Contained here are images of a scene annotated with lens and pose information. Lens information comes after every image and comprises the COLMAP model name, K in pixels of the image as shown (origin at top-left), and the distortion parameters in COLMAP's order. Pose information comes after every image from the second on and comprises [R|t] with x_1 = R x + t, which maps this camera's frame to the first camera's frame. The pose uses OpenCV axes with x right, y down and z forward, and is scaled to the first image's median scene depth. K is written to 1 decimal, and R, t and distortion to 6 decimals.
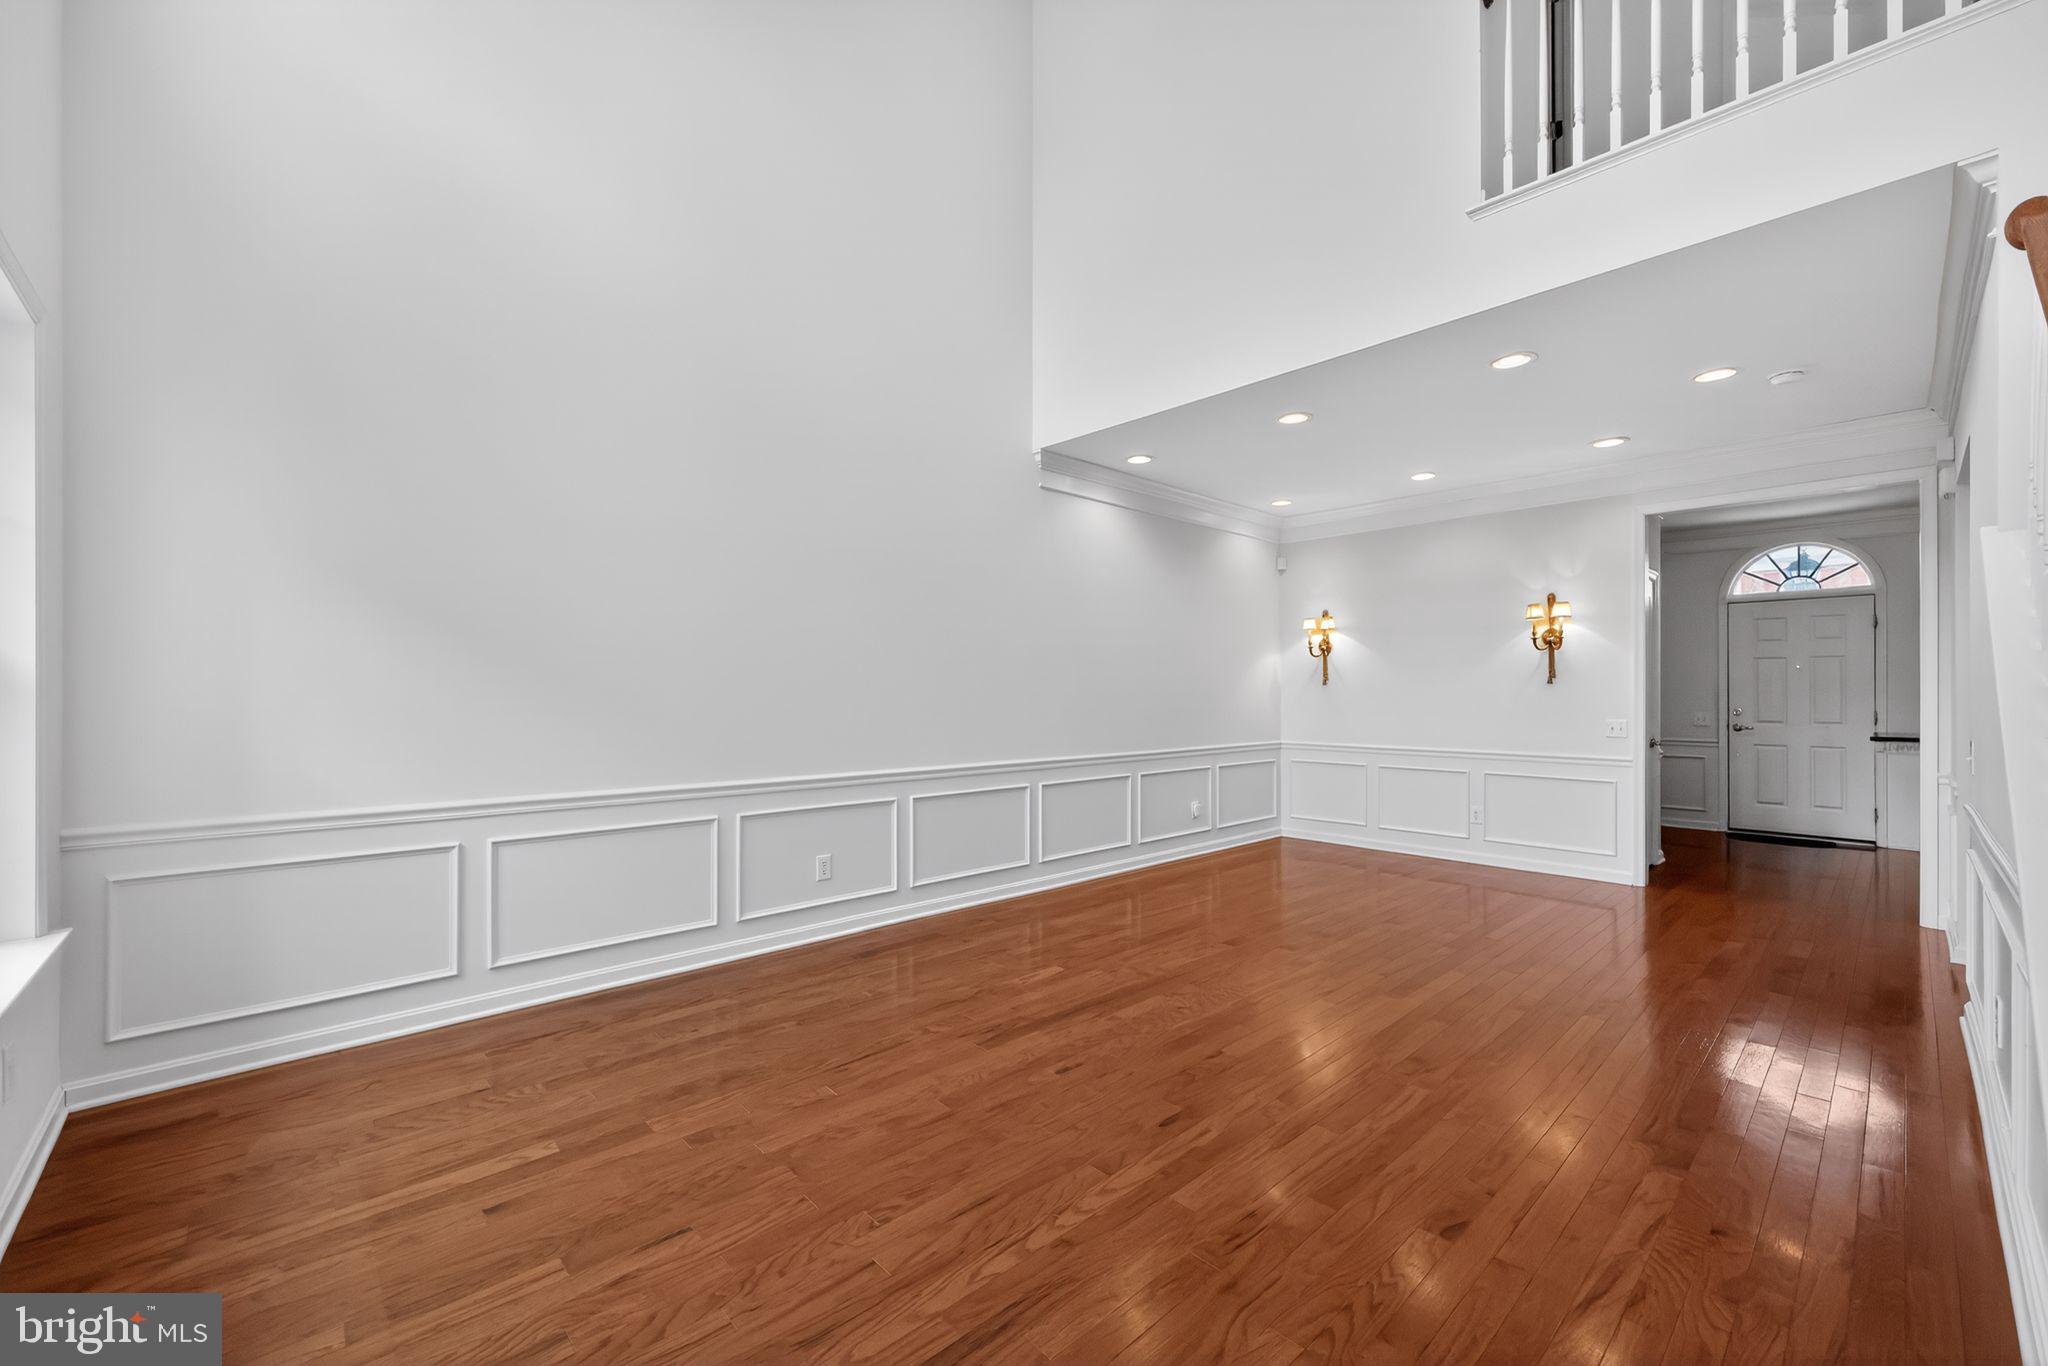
lens RADIAL K [[815.0, 0, 1021.1], [0, 815.0, 691.0], [0, 0, 1]] dist [-0.000312, -0.000048]
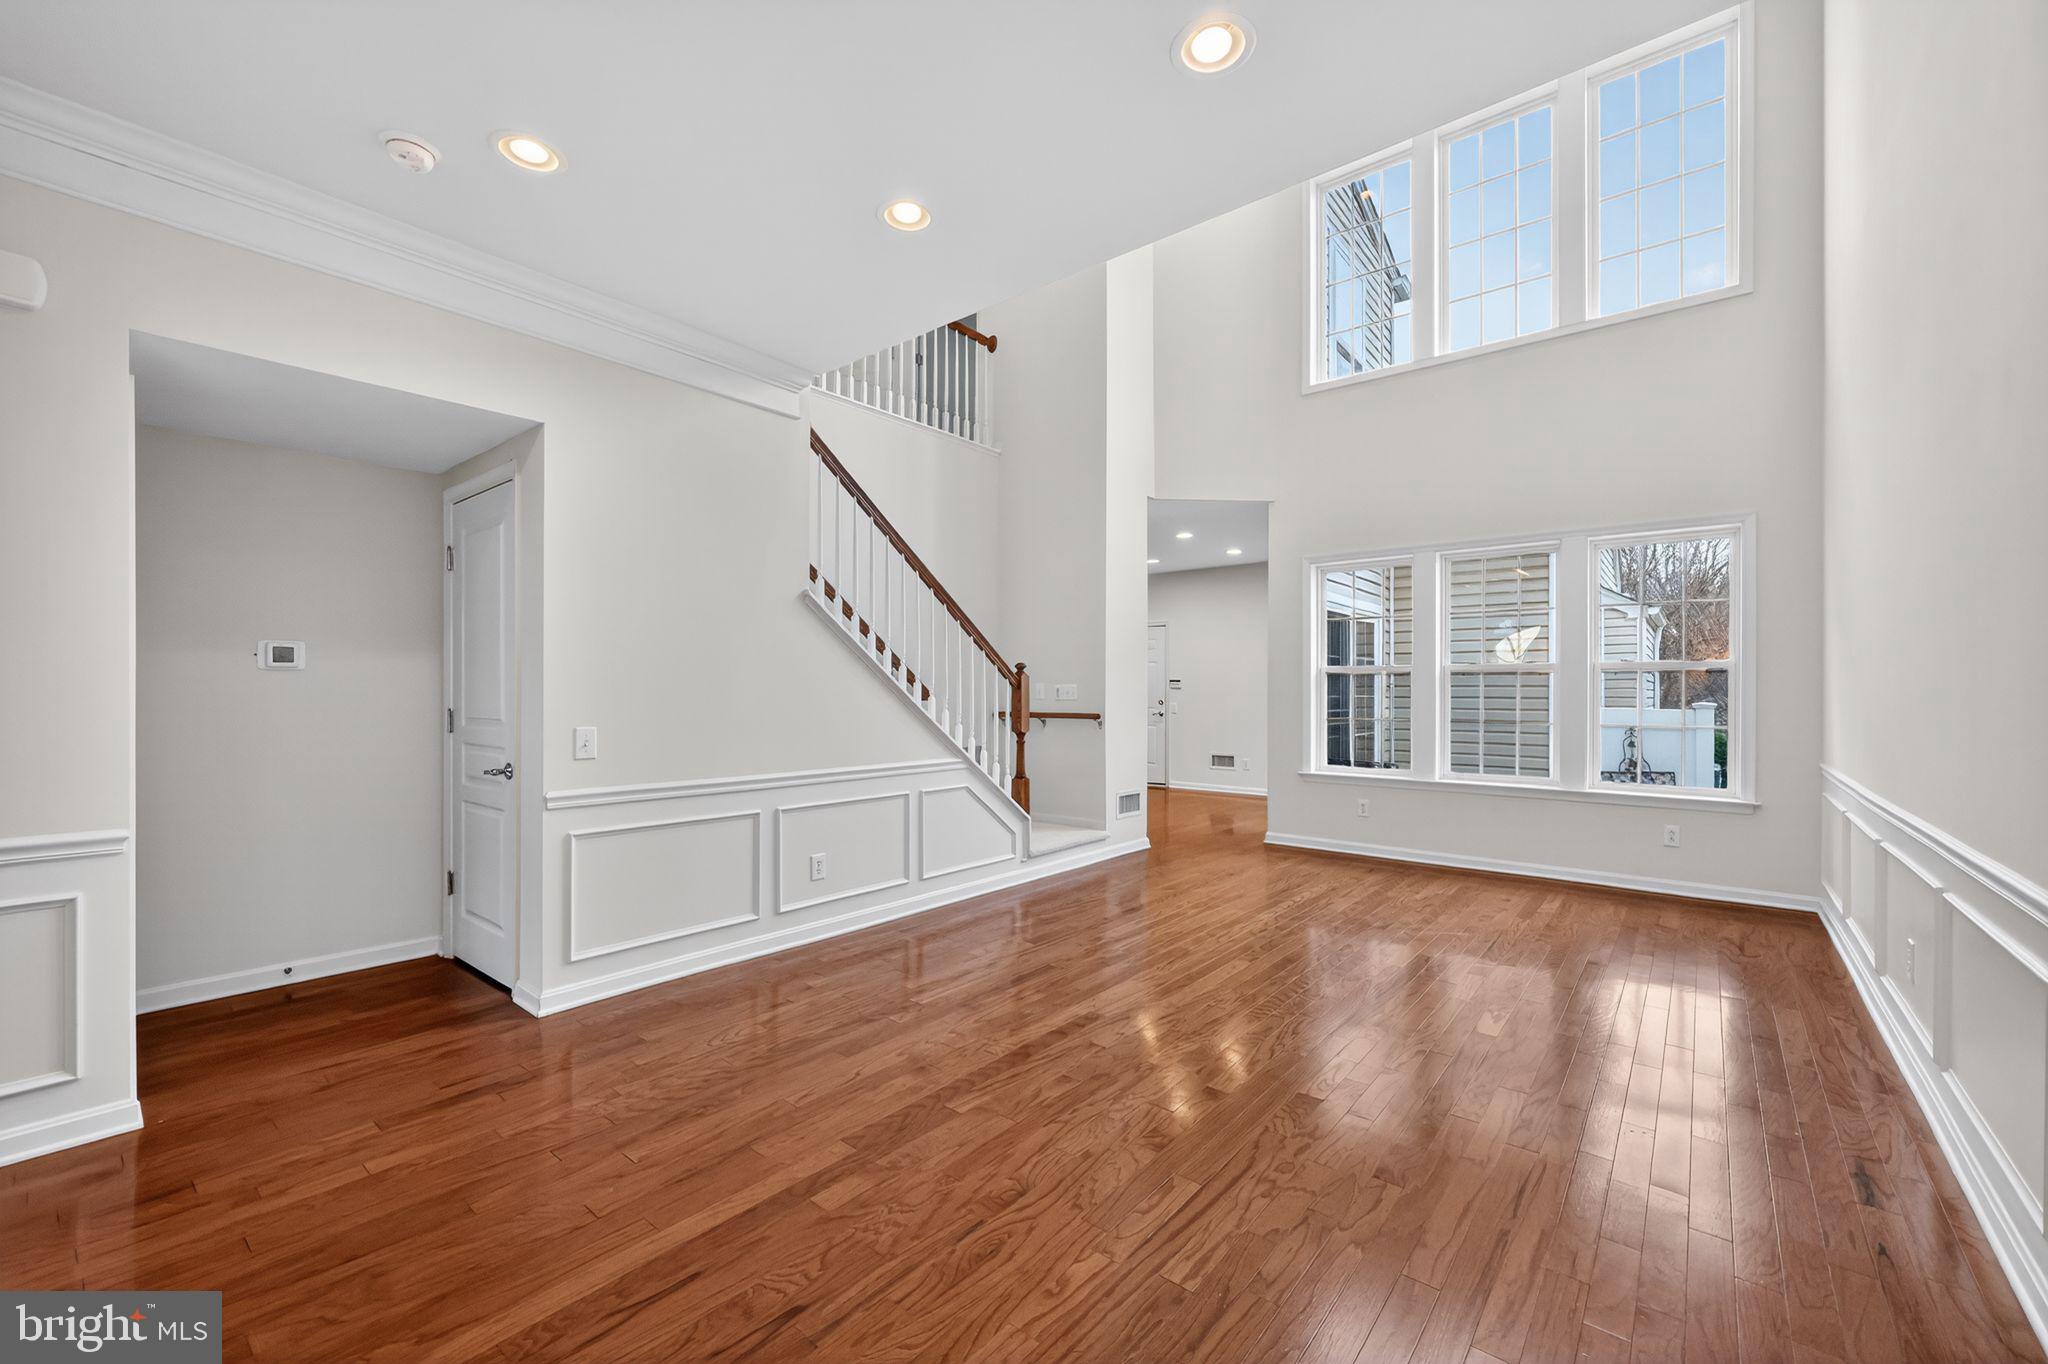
lens RADIAL K [[815.0, 0, 1021.1], [0, 815.0, 690.0], [0, 0, 1]] dist [-0.000312, -0.000048]
pose [[-0.992007, -0.003582, -0.126130, 0.468004], [-0.002125, 0.999929, -0.011688, 0.014004], [0.126163, -0.011327, -0.991945, 1.357688]]
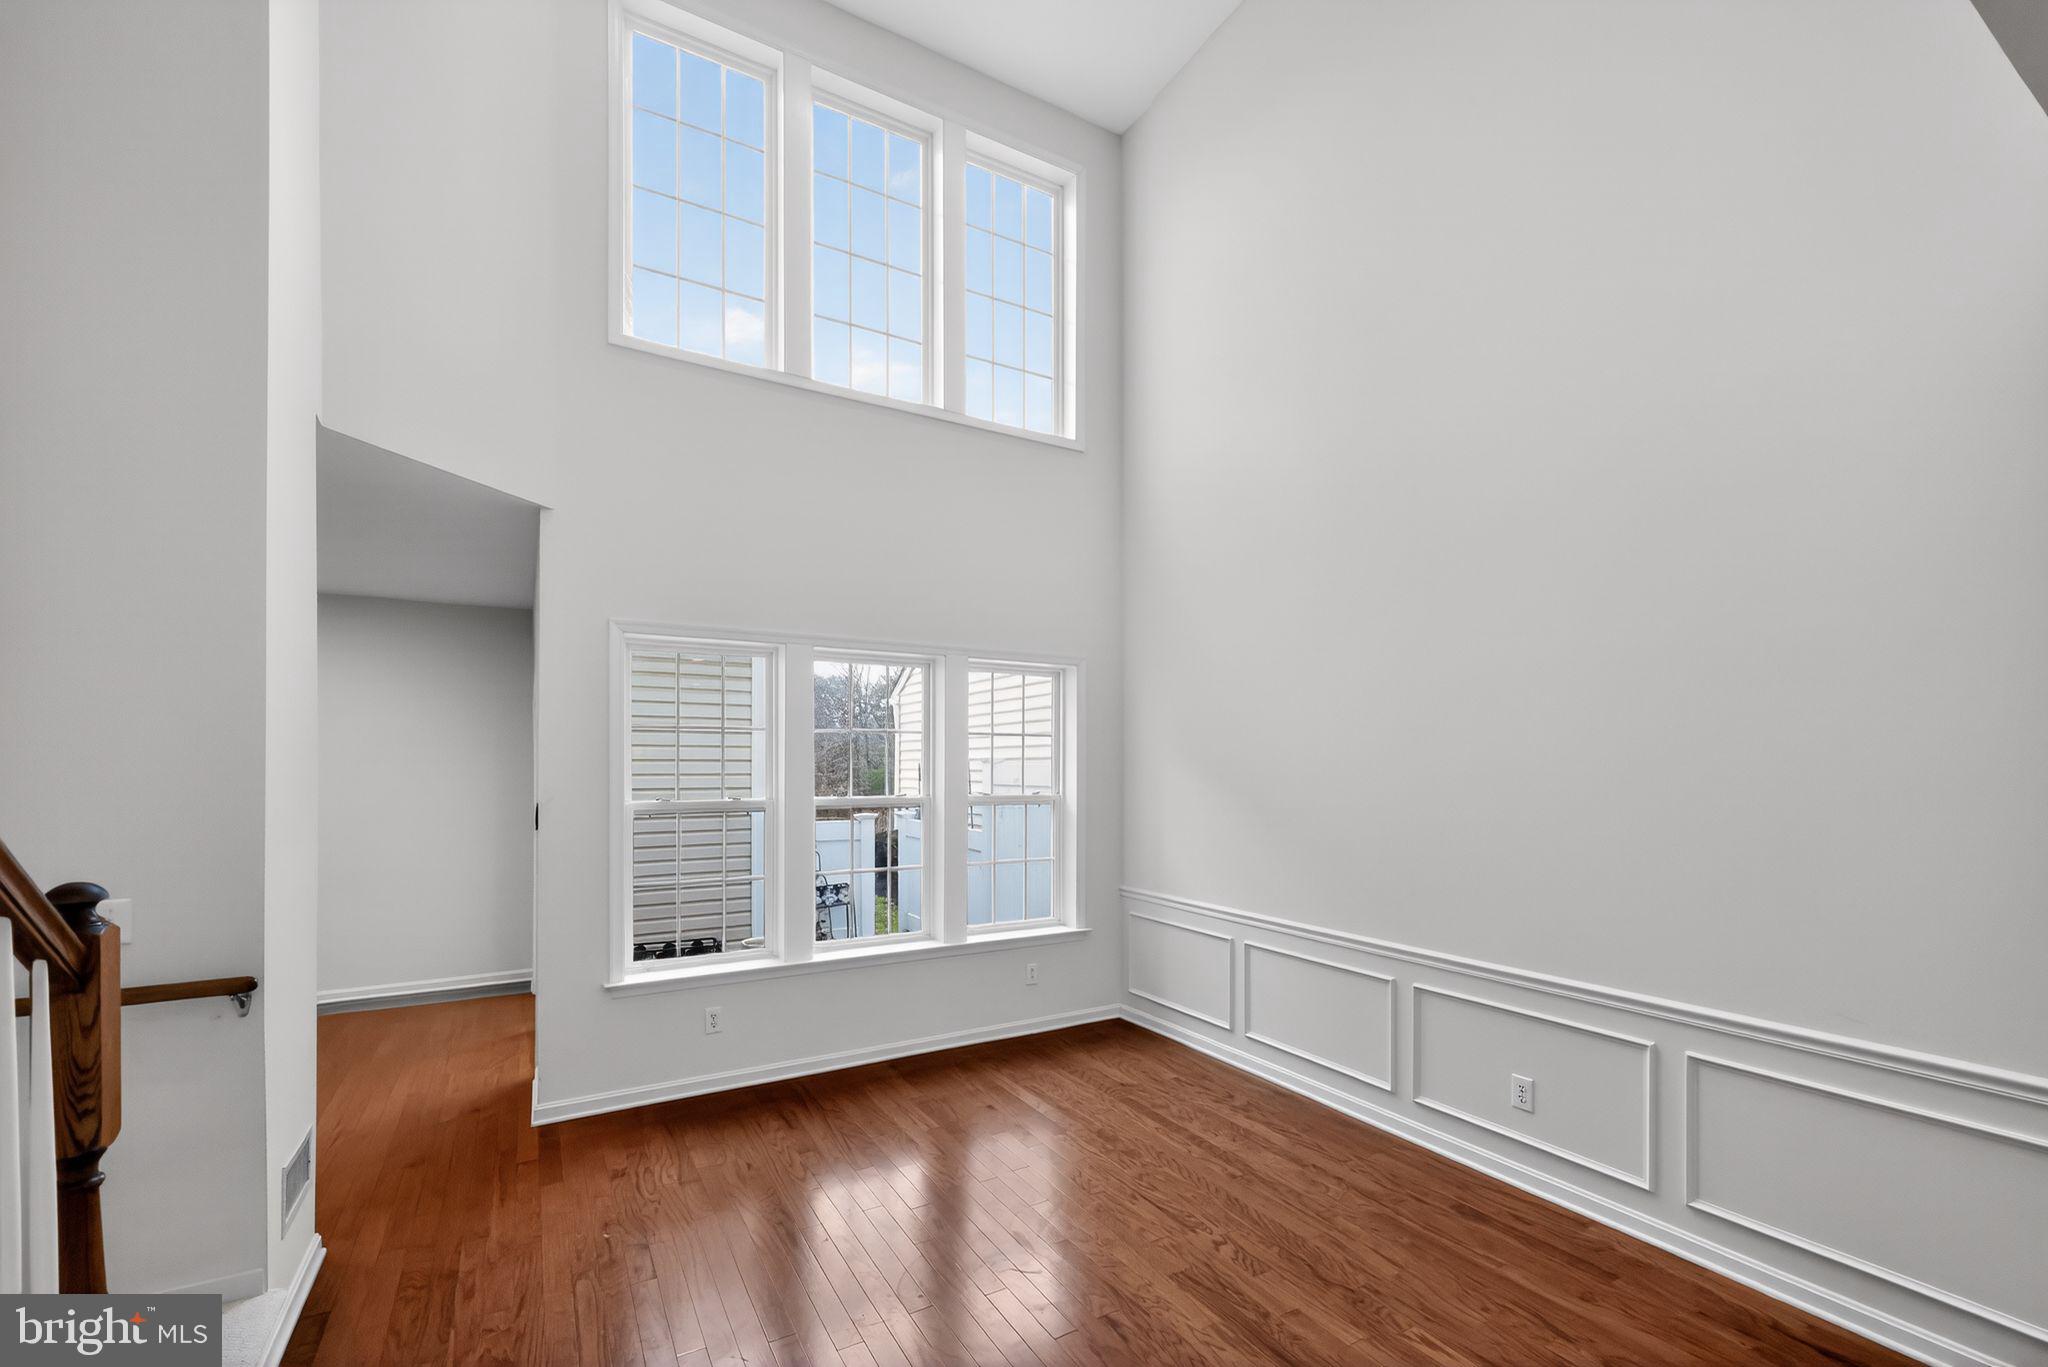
lens RADIAL K [[836.9, 0, 1009.1], [0, 836.9, 764.1], [0, 0, 1]] dist [-0.000191, -0.000030]
pose [[-0.228639, 0.000583, -0.973511, 0.546167], [0.007827, 0.999969, -0.001239, -0.079894], [0.973480, -0.007903, -0.228637, 0.628686]]
